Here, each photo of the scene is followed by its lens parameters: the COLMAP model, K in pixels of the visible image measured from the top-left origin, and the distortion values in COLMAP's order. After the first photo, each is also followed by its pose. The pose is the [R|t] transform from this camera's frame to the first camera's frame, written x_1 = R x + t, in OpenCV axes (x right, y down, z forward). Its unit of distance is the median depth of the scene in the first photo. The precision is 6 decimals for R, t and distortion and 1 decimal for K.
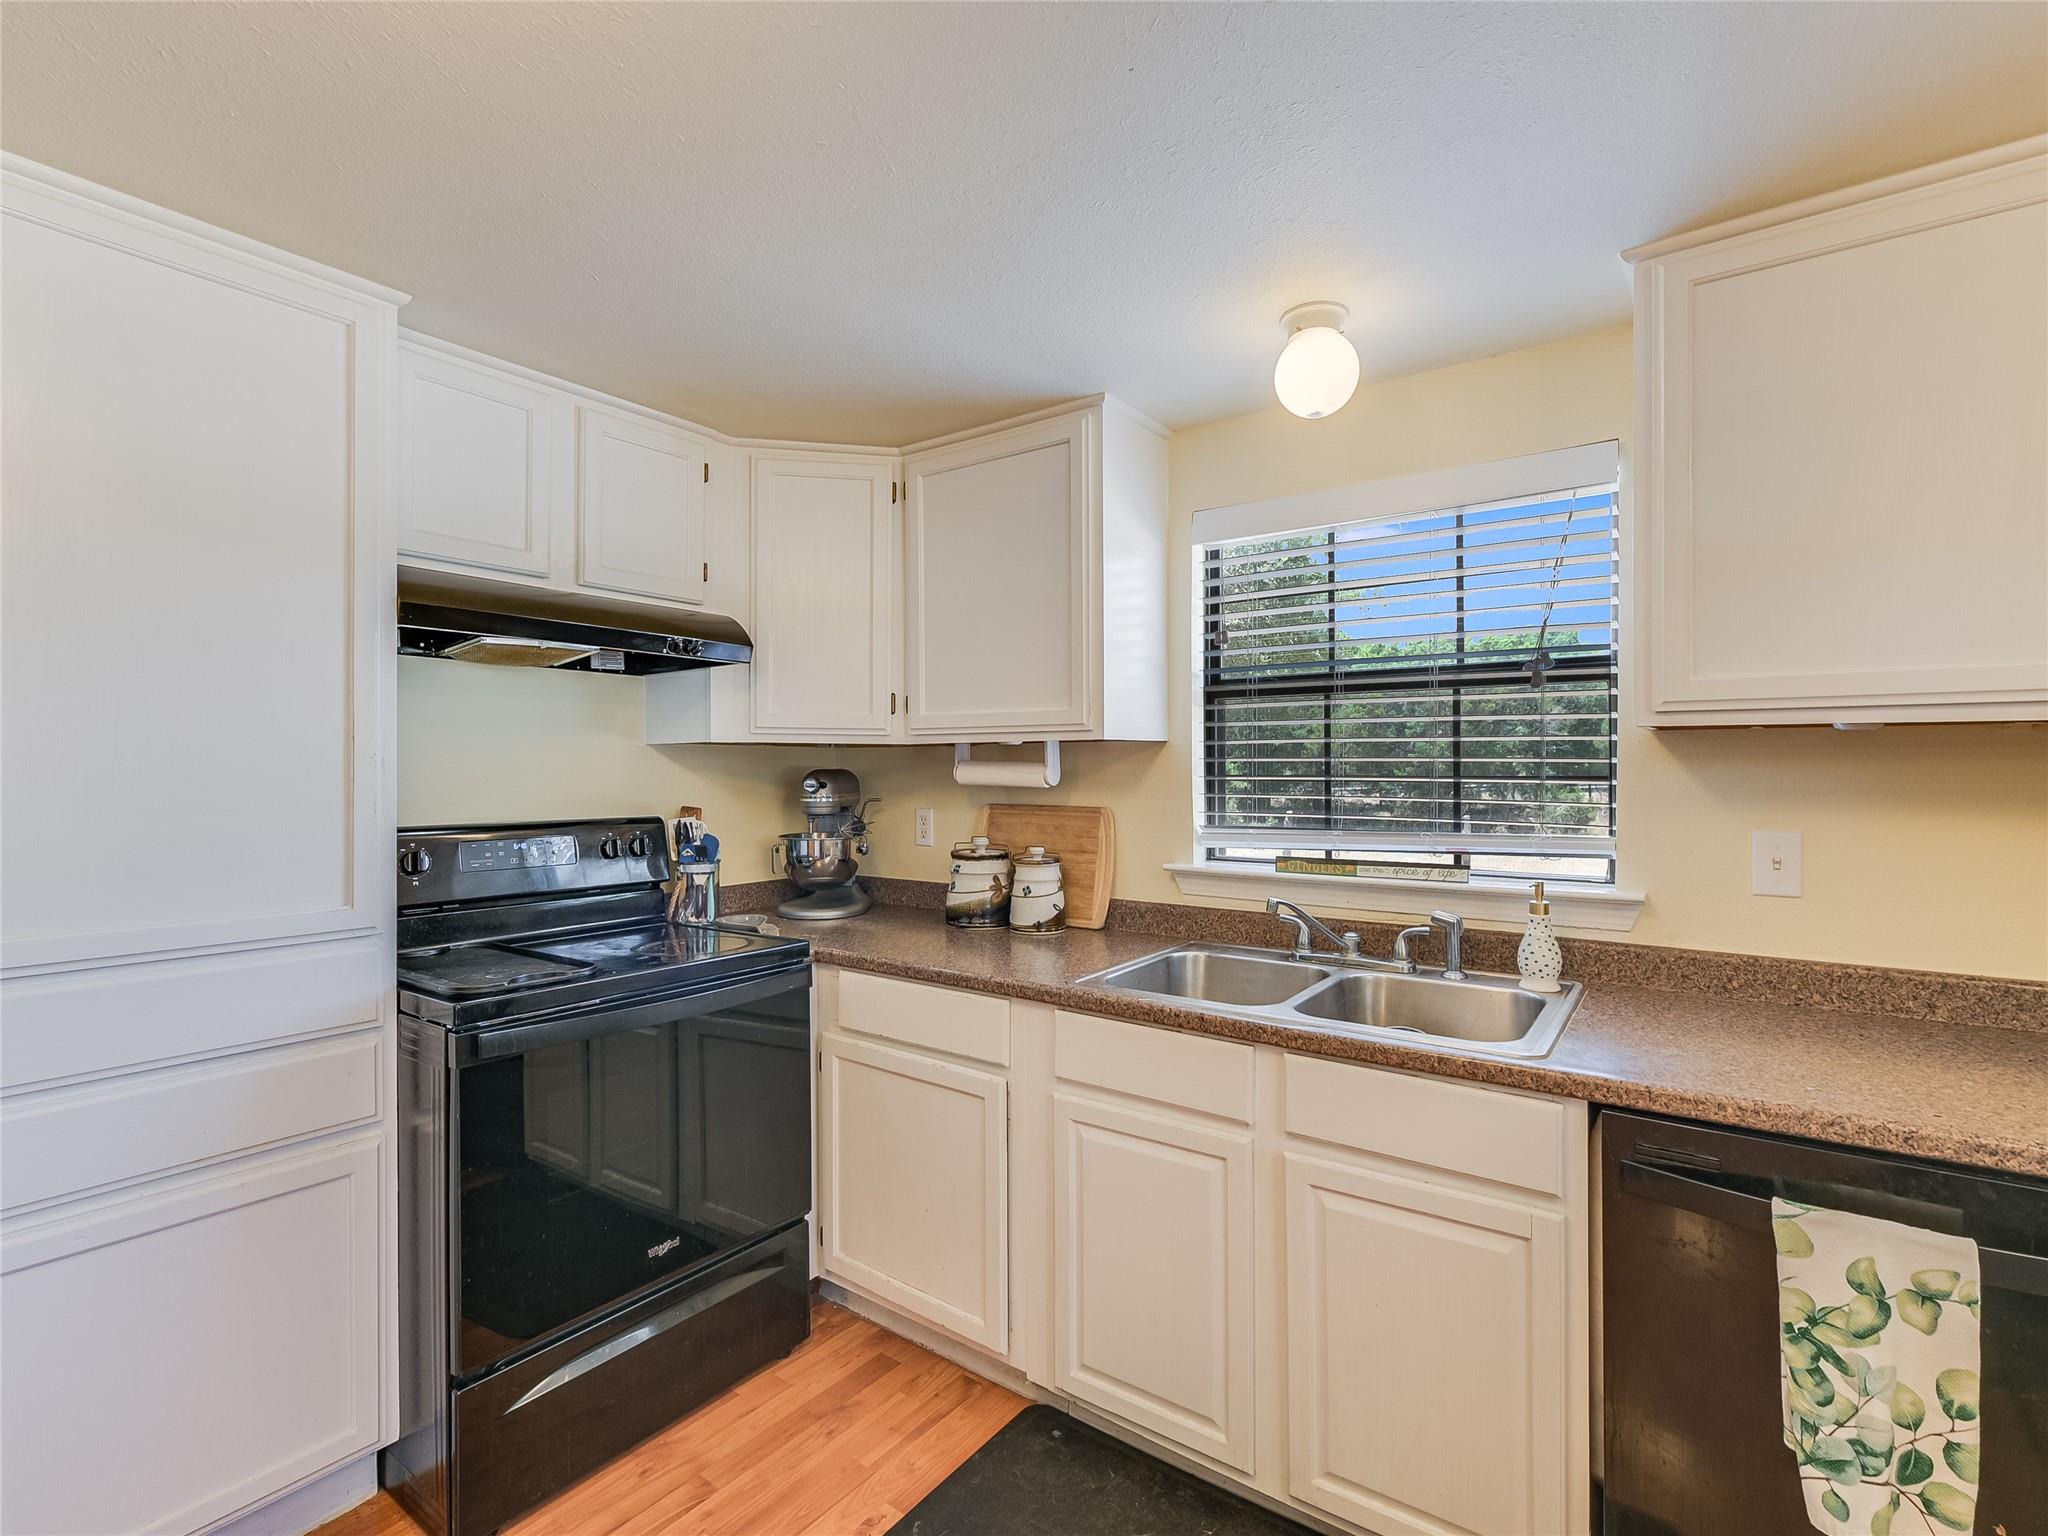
lens RADIAL K [[936.9, 0, 1041.5], [0, 936.9, 761.9], [0, 0, 1]] dist [-0.003497, -0.004573]
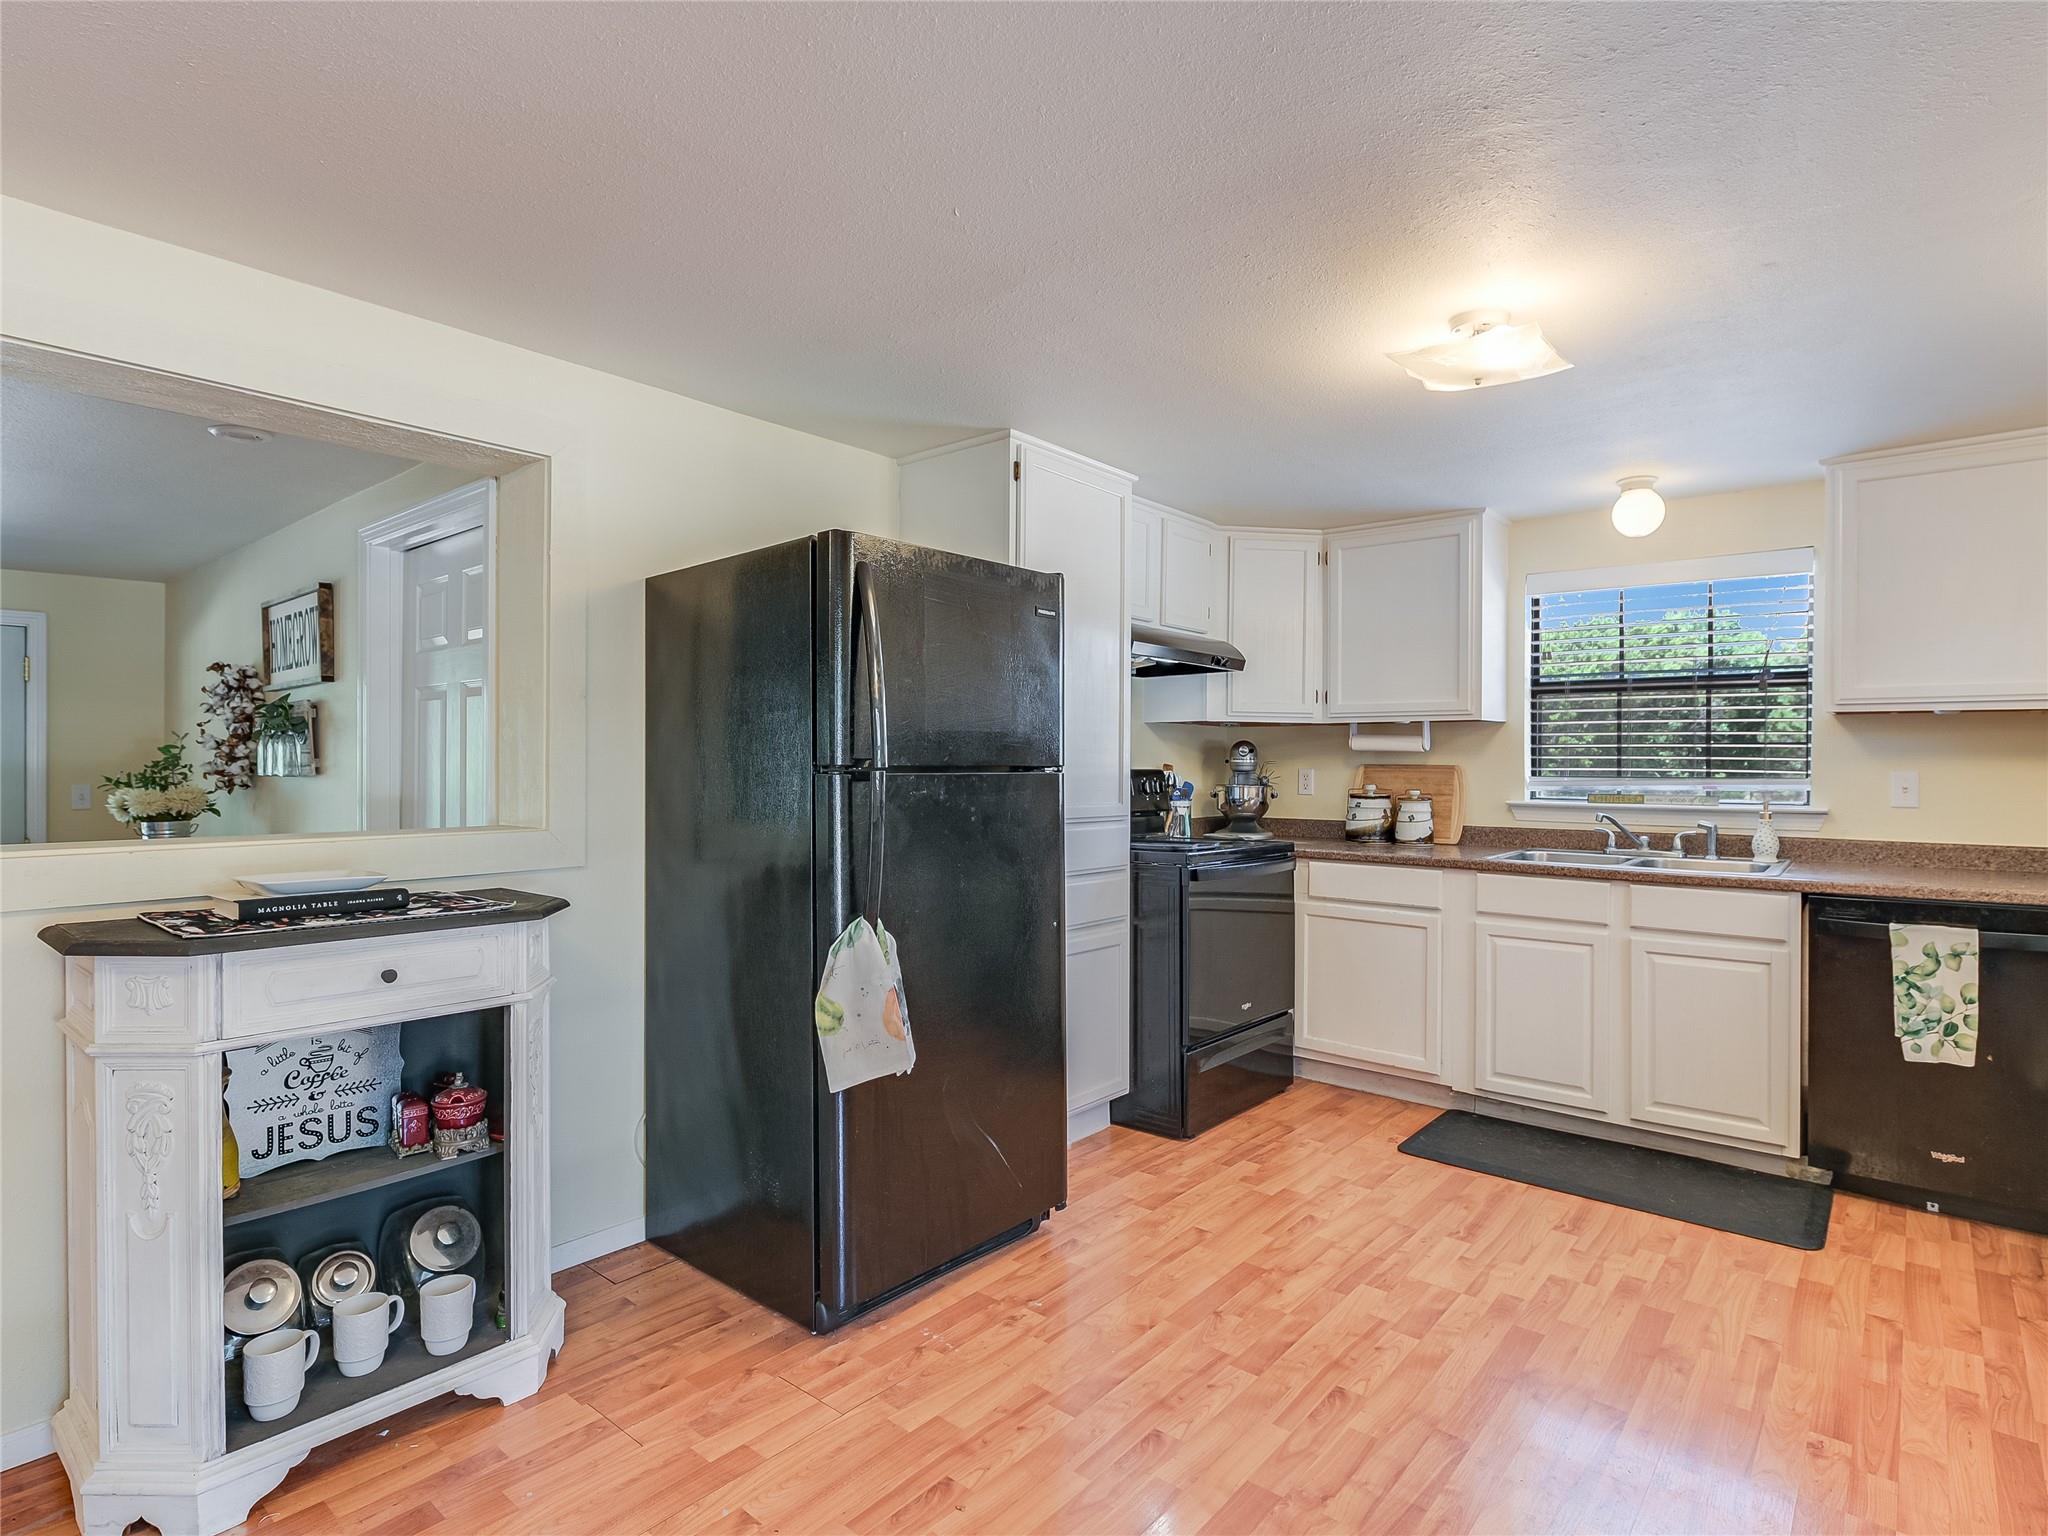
lens RADIAL K [[1019.9, 0, 1066.9], [0, 1019.9, 756.9], [0, 0, 1]] dist [-0.004344, -0.004229]
pose [[0.997959, 0.007595, -0.063398, -0.595472], [-0.007390, 0.999967, 0.003467, 0.043573], [0.063422, -0.002992, 0.997982, -0.894924]]
